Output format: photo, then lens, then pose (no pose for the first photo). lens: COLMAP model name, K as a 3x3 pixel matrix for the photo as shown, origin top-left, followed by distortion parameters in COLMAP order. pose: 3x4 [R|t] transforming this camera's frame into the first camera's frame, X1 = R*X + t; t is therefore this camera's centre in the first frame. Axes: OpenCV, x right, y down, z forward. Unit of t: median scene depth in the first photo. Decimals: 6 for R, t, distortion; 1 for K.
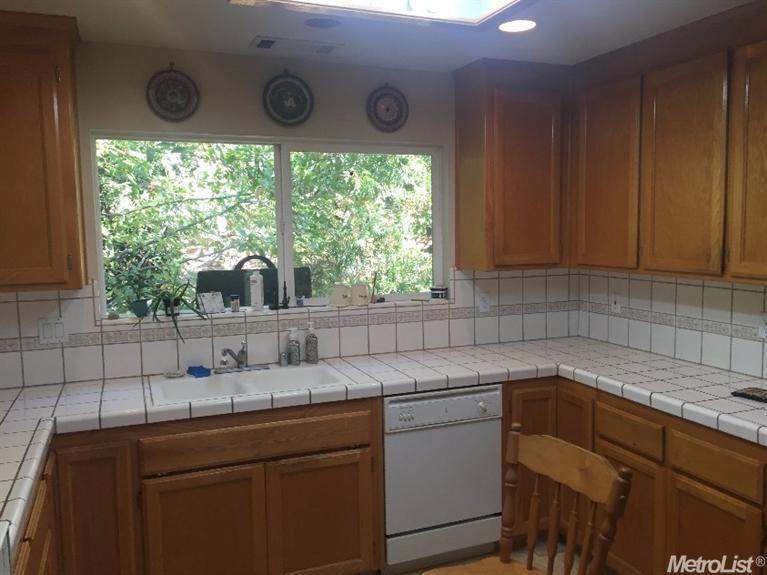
lens RADIAL K [[653.2, 0, 386.2], [0, 653.2, 282.4], [0, 0, 1]] dist [0.087788, -0.126590]
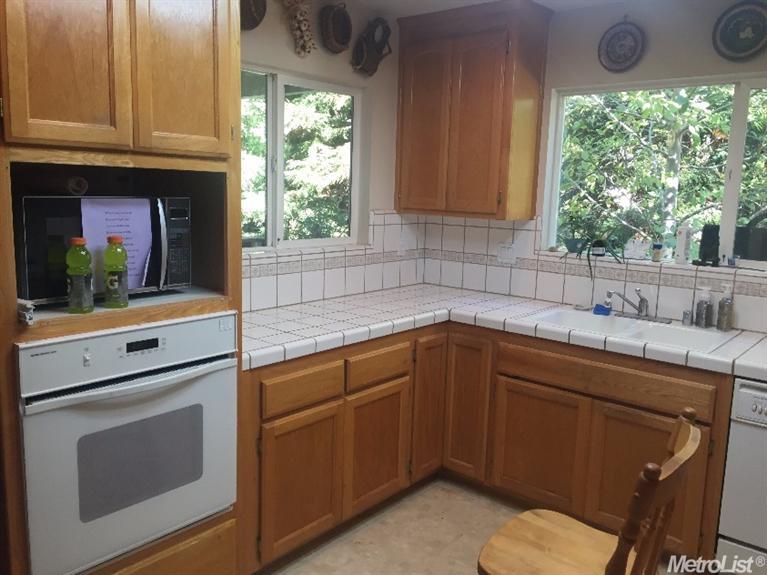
lens RADIAL K [[654.6, 0, 385.6], [0, 654.6, 281.4], [0, 0, 1]] dist [0.081214, -0.112923]
pose [[0.475787, 0.162957, -0.864333, 0.475960], [-0.107000, 0.986112, 0.127017, -0.009648], [0.873028, 0.032050, 0.486616, 0.161722]]
